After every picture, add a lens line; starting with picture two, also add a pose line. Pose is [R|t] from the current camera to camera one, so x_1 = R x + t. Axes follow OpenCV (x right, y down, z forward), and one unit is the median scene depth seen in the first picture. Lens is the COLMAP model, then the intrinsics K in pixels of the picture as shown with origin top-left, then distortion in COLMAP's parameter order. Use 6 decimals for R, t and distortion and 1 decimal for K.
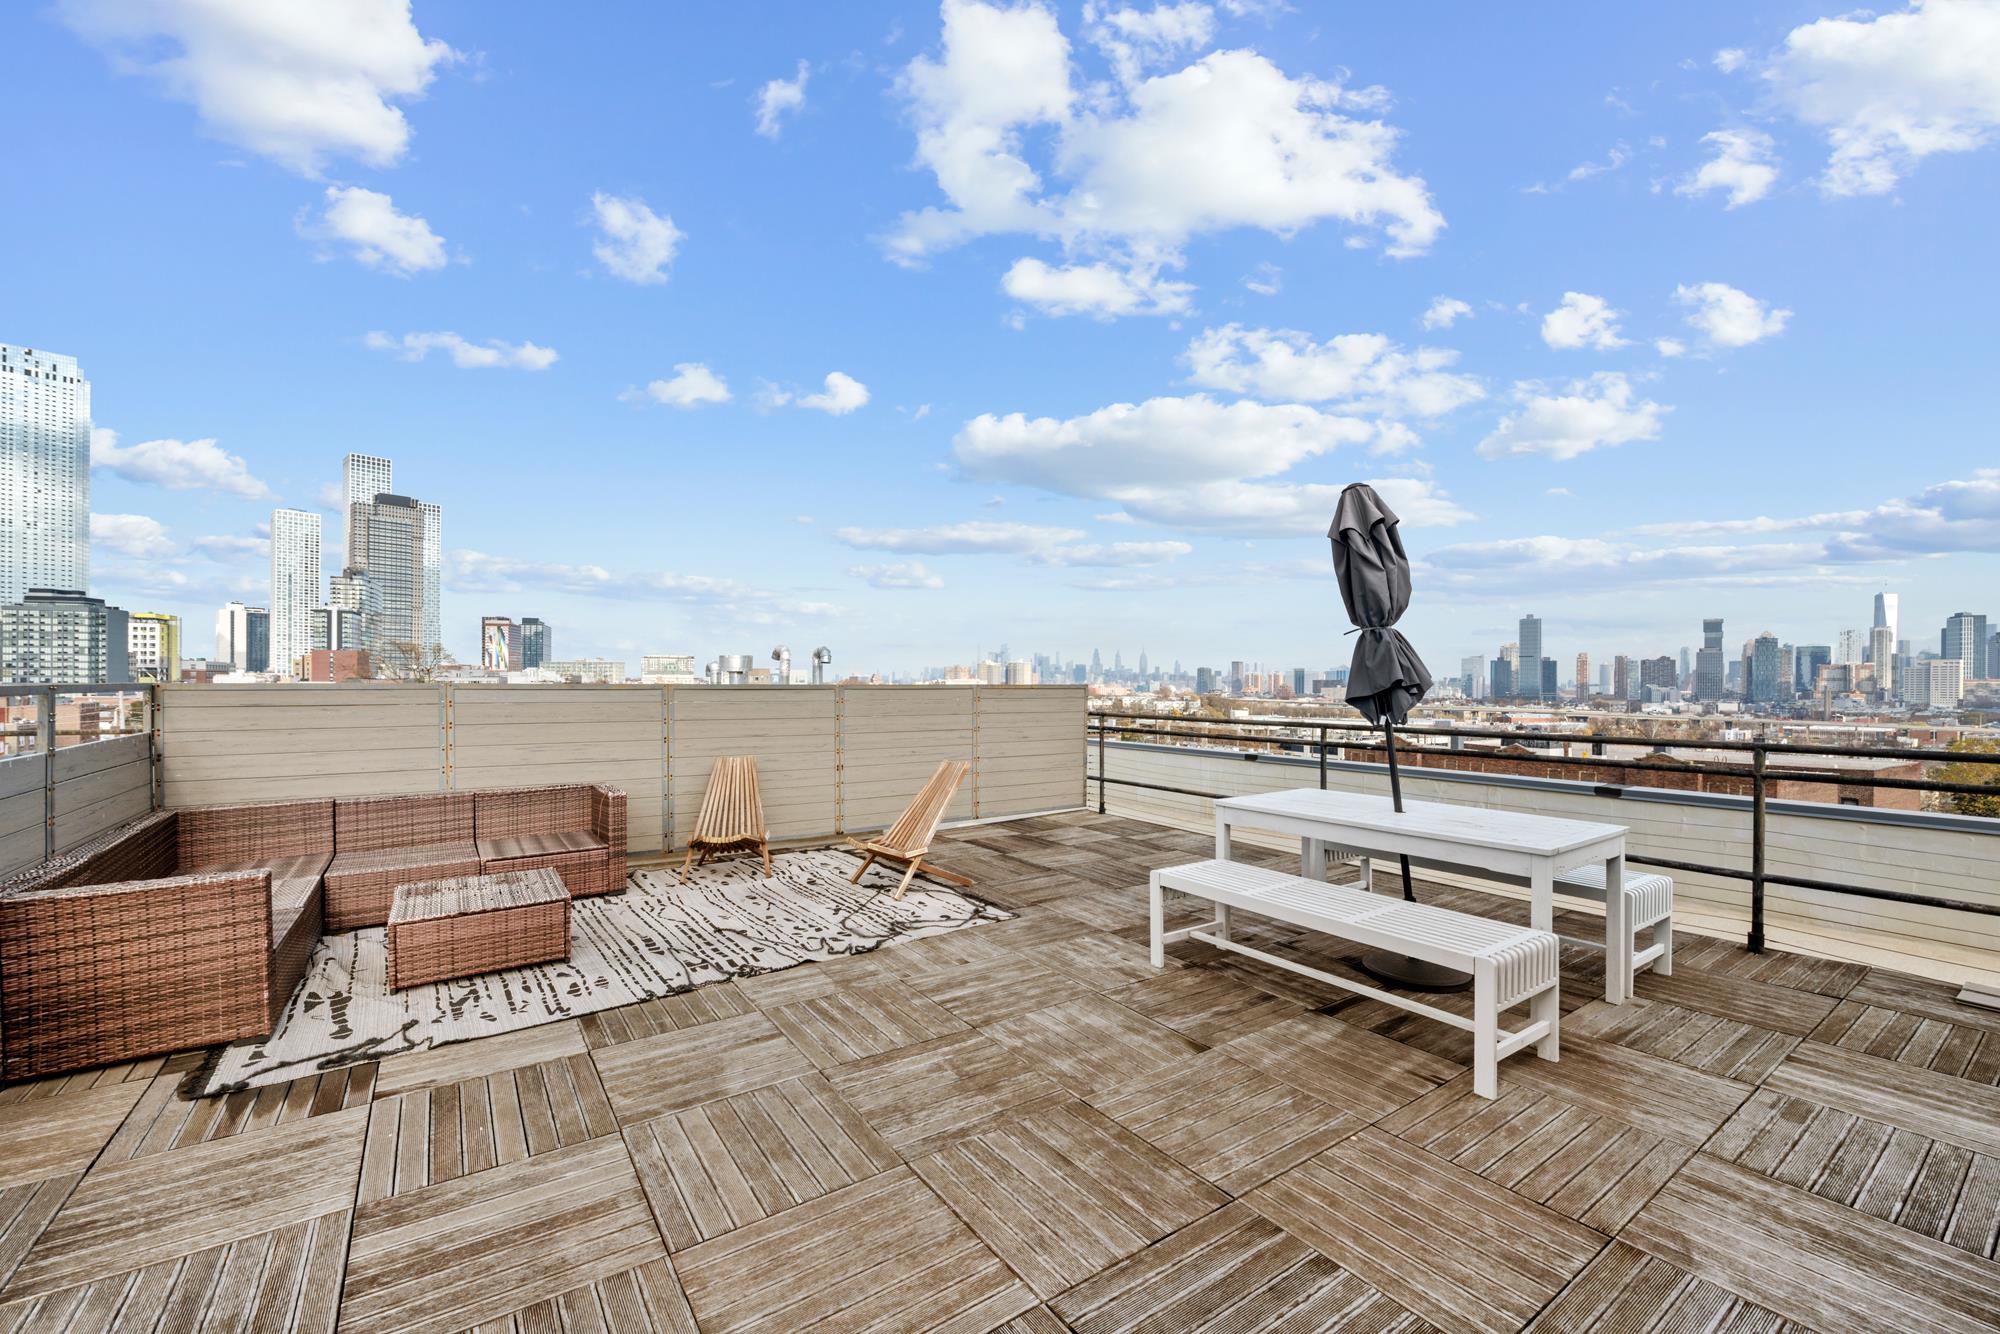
lens RADIAL K [[803.8, 0, 1004.7], [0, 803.8, 682.5], [0, 0, 1]] dist [-0.008668, -0.000641]
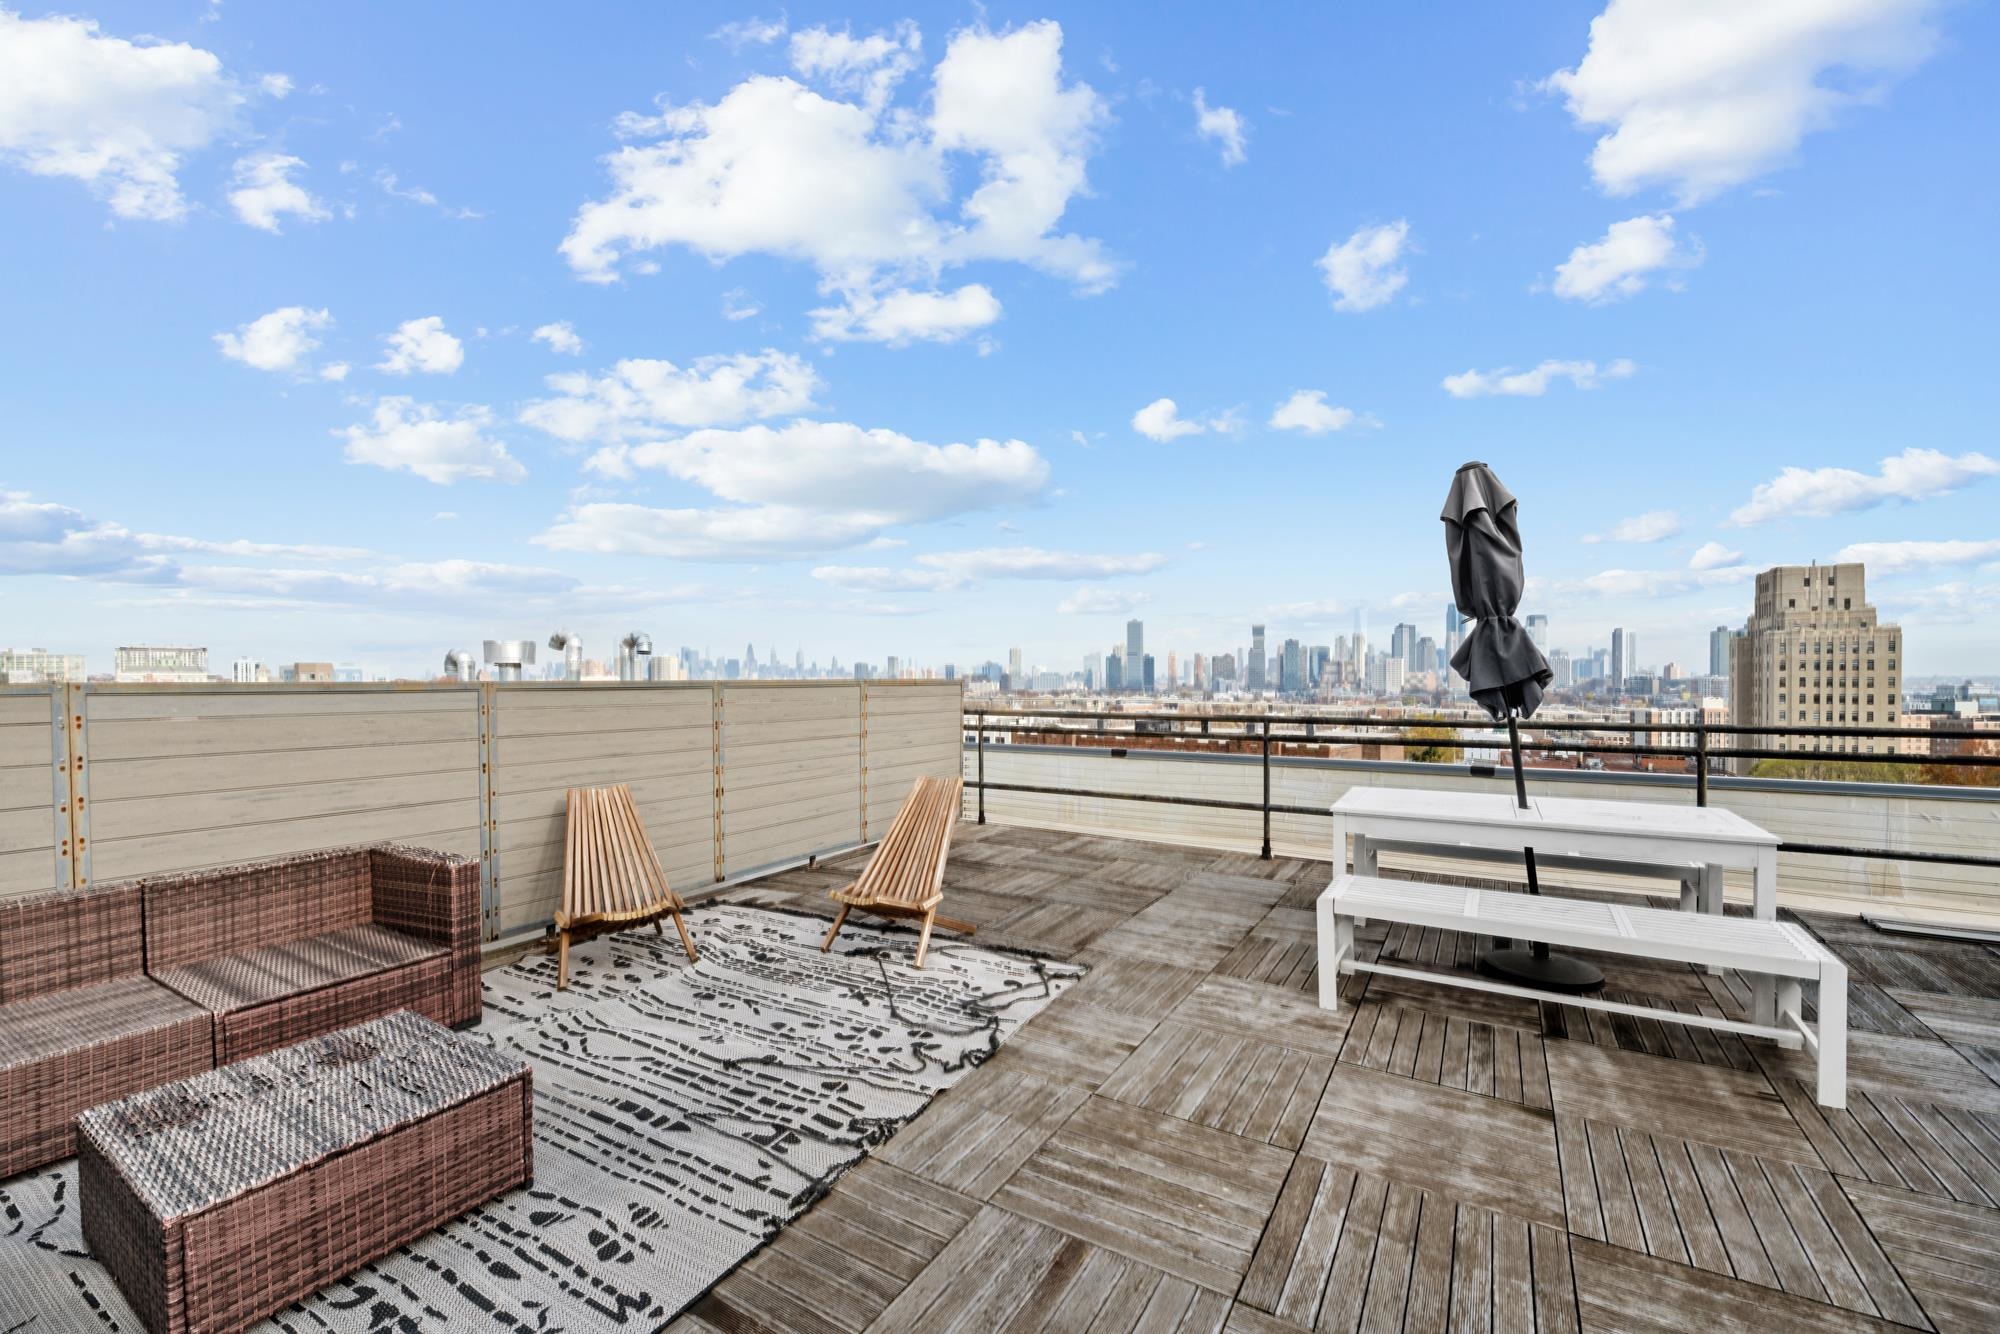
lens RADIAL K [[803.8, 0, 995.1], [0, 803.8, 682.2], [0, 0, 1]] dist [-0.008668, -0.000641]
pose [[0.915647, -0.008242, 0.401899, -0.340775], [0.006195, 0.999960, 0.006393, 0.000695], [-0.401936, -0.003364, 0.915662, 0.268887]]
